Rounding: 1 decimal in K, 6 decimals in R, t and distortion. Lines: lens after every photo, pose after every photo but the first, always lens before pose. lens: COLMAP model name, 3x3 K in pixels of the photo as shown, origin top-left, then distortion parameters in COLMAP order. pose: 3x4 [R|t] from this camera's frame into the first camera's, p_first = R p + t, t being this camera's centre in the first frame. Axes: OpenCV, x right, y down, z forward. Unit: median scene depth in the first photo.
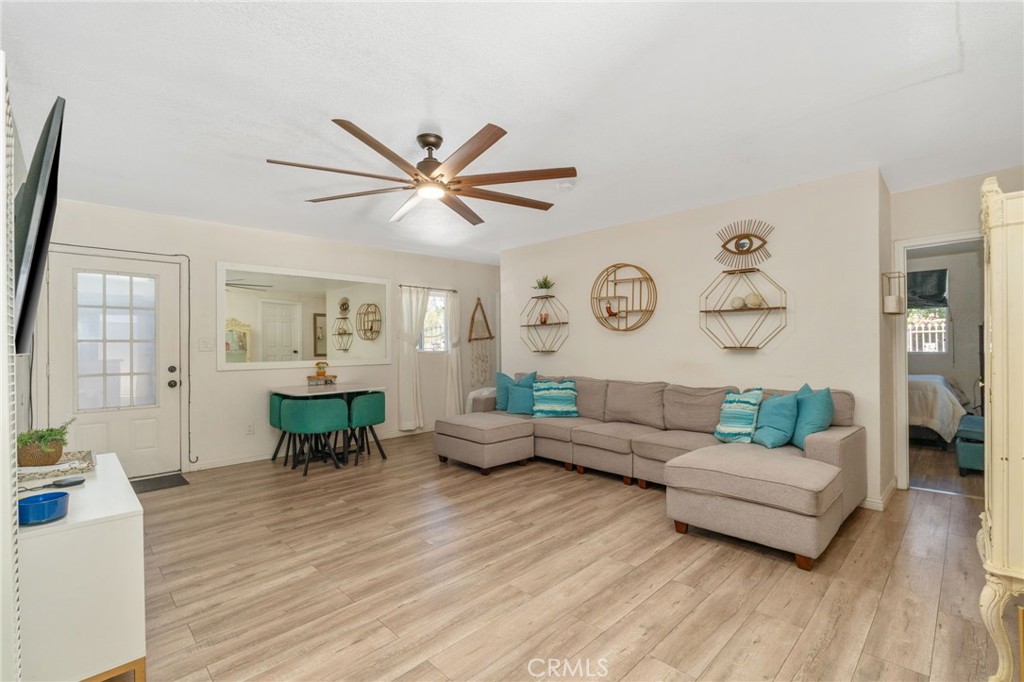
lens RADIAL K [[449.8, 0, 508.9], [0, 449.8, 343.9], [0, 0, 1]] dist [-0.008780, 0.001179]
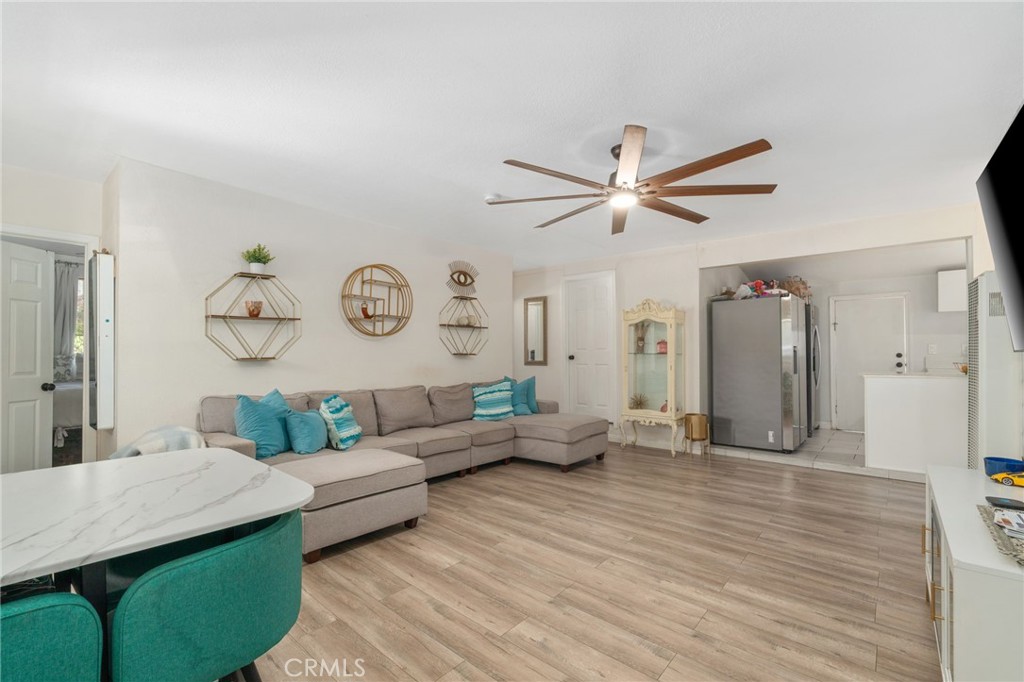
lens RADIAL K [[449.8, 0, 510.8], [0, 449.8, 343.4], [0, 0, 1]] dist [-0.008780, 0.001179]
pose [[-0.082363, 0.033428, 0.996042, -0.863695], [-0.004748, 0.999413, -0.033934, 0.022180], [-0.996591, -0.007525, -0.082155, 0.983552]]
